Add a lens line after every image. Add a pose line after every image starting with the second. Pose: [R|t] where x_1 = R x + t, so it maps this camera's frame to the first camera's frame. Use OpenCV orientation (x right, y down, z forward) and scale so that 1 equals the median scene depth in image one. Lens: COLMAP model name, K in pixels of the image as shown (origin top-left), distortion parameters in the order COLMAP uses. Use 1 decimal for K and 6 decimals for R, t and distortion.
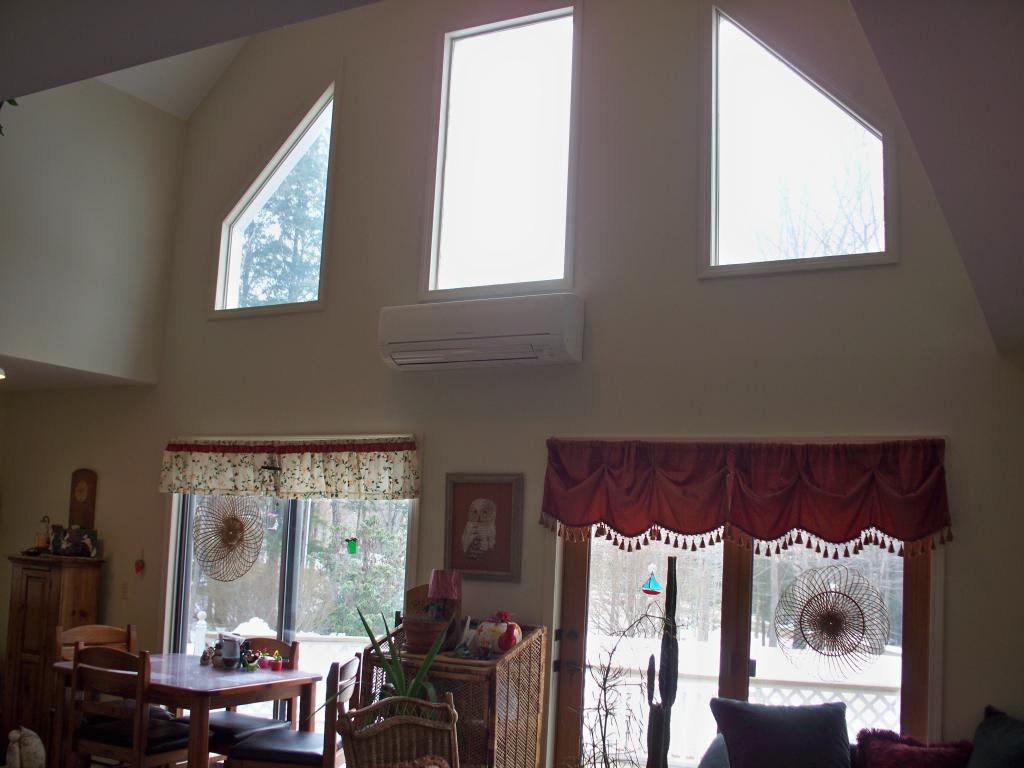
lens RADIAL K [[1074.0, 0, 512.9], [0, 1074.0, 399.0], [0, 0, 1]] dist [-0.211382, 0.240773]
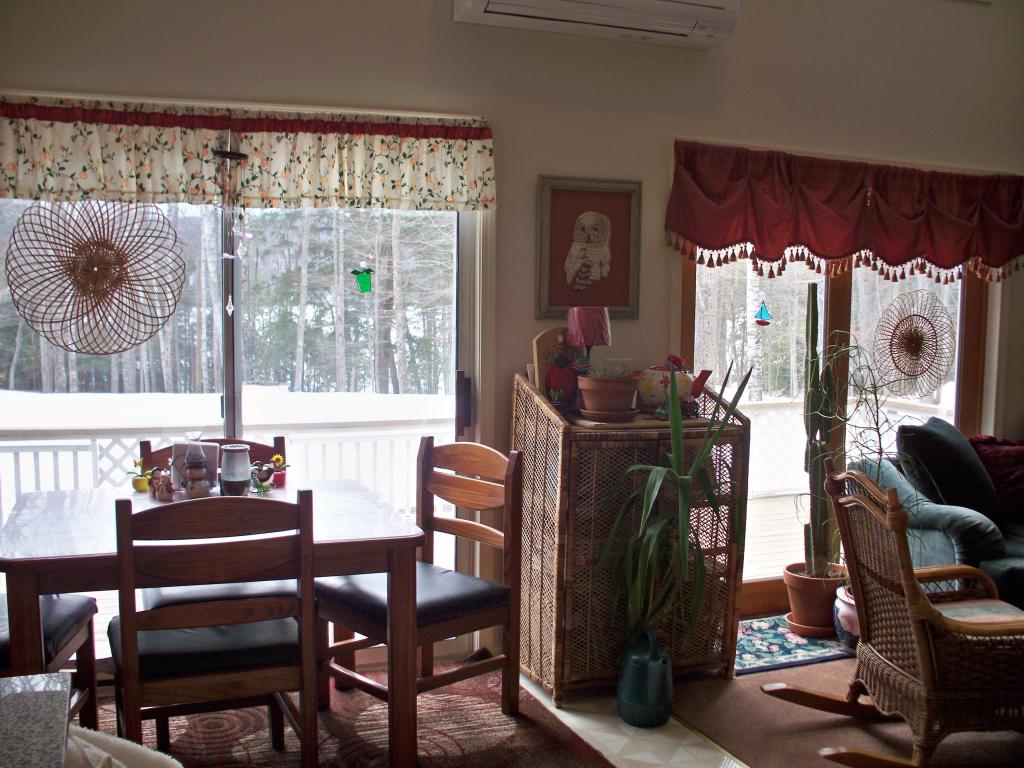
lens RADIAL K [[1074.0, 0, 512.9], [0, 1074.0, 399.0], [0, 0, 1]] dist [-0.211382, 0.240773]
pose [[0.647424, -0.108612, 0.754351, -0.654071], [-0.085031, 0.973320, 0.213117, 0.066858], [-0.757372, -0.202120, 0.620915, 0.555751]]
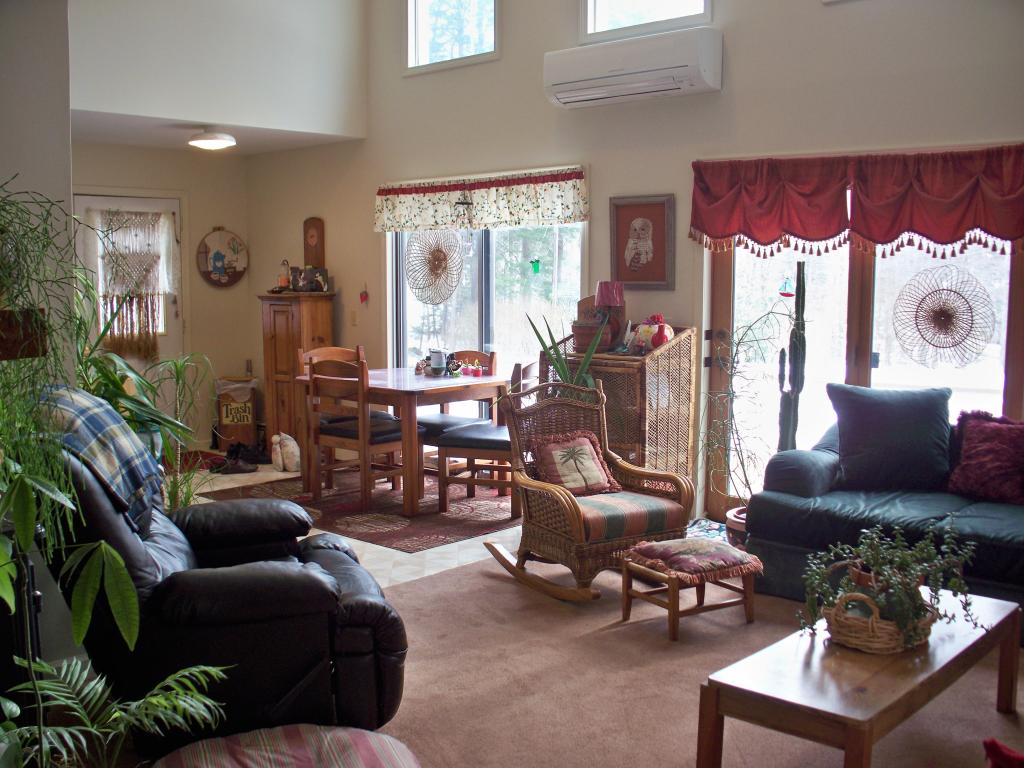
lens RADIAL K [[1074.0, 0, 512.9], [0, 1074.0, 399.0], [0, 0, 1]] dist [-0.211382, 0.240773]
pose [[0.969952, -0.014436, -0.242866, 0.112447], [0.072046, 0.970509, 0.230048, 0.010328], [0.232383, -0.240633, 0.942387, -0.137219]]
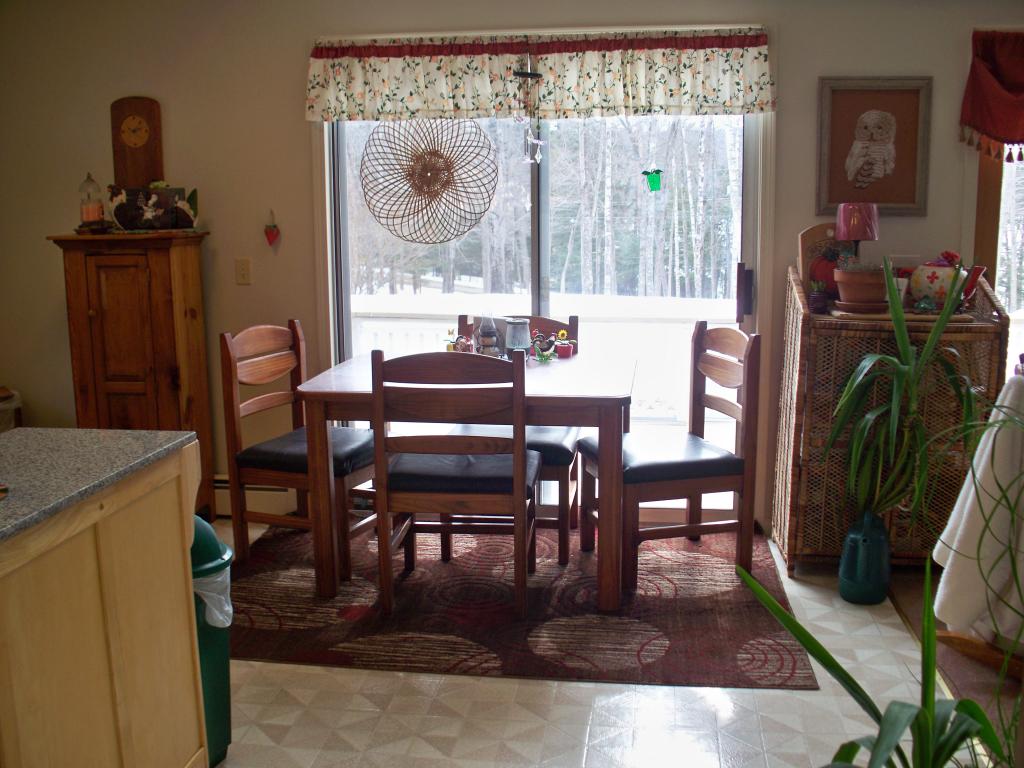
lens RADIAL K [[1074.0, 0, 512.9], [0, 1074.0, 399.0], [0, 0, 1]] dist [-0.211382, 0.240773]
pose [[0.934177, -0.113379, 0.338317, -0.556955], [0.000885, 0.948906, 0.315558, 0.054595], [-0.356809, -0.294488, 0.886546, 0.372062]]
